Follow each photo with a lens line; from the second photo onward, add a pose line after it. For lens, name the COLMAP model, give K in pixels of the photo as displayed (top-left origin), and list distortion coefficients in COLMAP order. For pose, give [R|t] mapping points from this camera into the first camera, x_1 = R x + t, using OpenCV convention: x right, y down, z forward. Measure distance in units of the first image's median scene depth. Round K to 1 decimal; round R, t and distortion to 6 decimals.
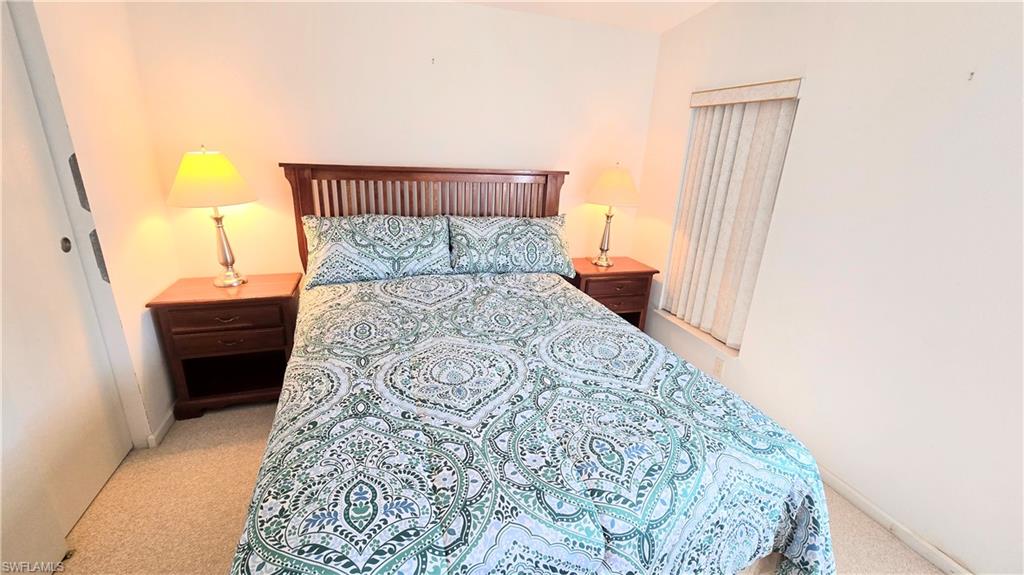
lens RADIAL K [[418.8, 0, 513.3], [0, 418.8, 287.5], [0, 0, 1]] dist [0.002516, -0.001172]
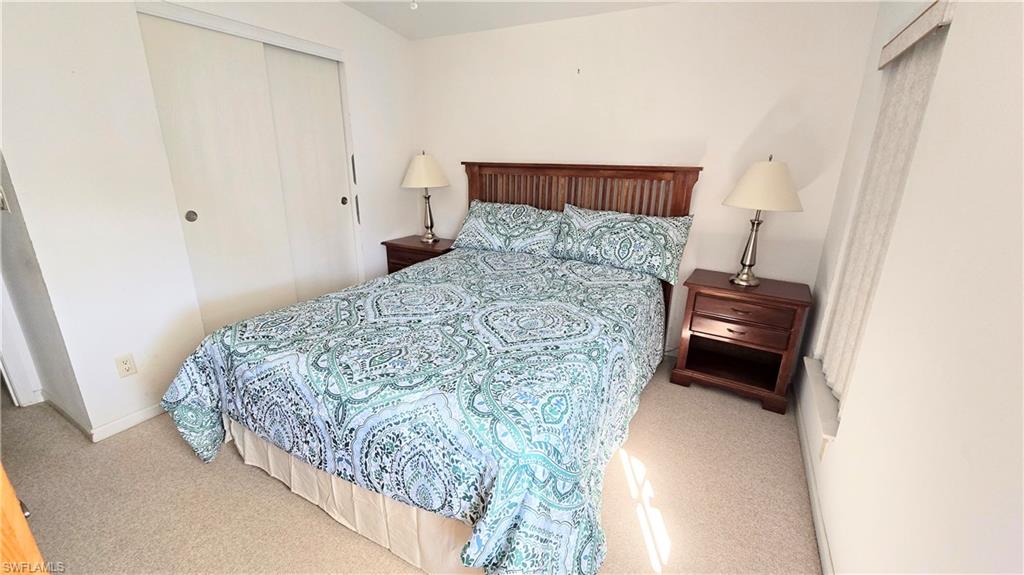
lens RADIAL K [[418.8, 0, 510.3], [0, 418.8, 285.8], [0, 0, 1]] dist [0.002516, -0.001172]
pose [[0.671533, 0.183036, -0.718012, 0.687870], [-0.222967, 0.974015, 0.039762, 0.025383], [0.706632, 0.133391, 0.694894, 0.178339]]
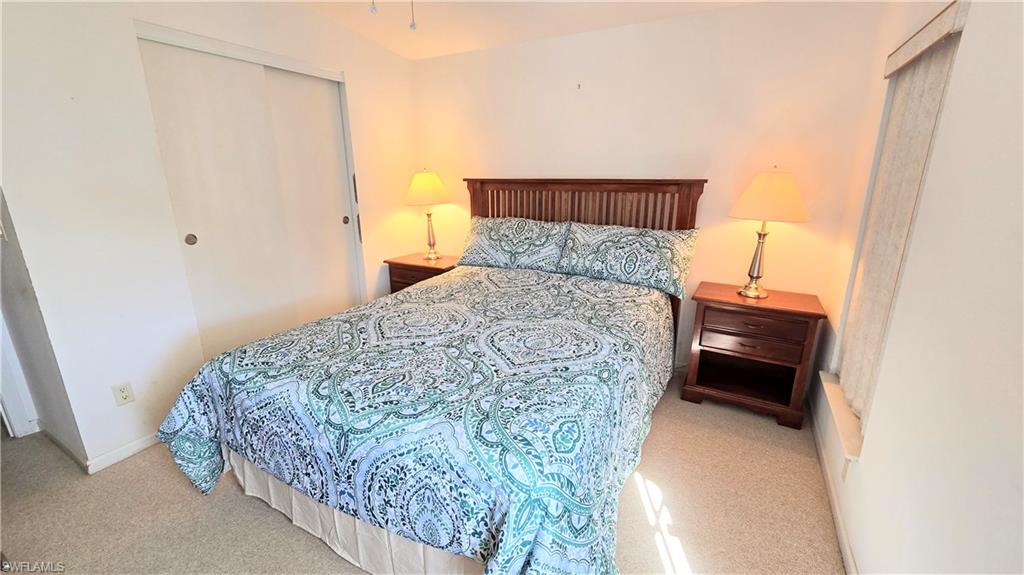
lens RADIAL K [[418.8, 0, 512.4], [0, 418.8, 286.5], [0, 0, 1]] dist [0.002516, -0.001172]
pose [[0.673024, 0.147602, -0.724743, 0.668610], [-0.203177, 0.979083, 0.010723, 0.016509], [0.711167, 0.140034, 0.688936, 0.187510]]
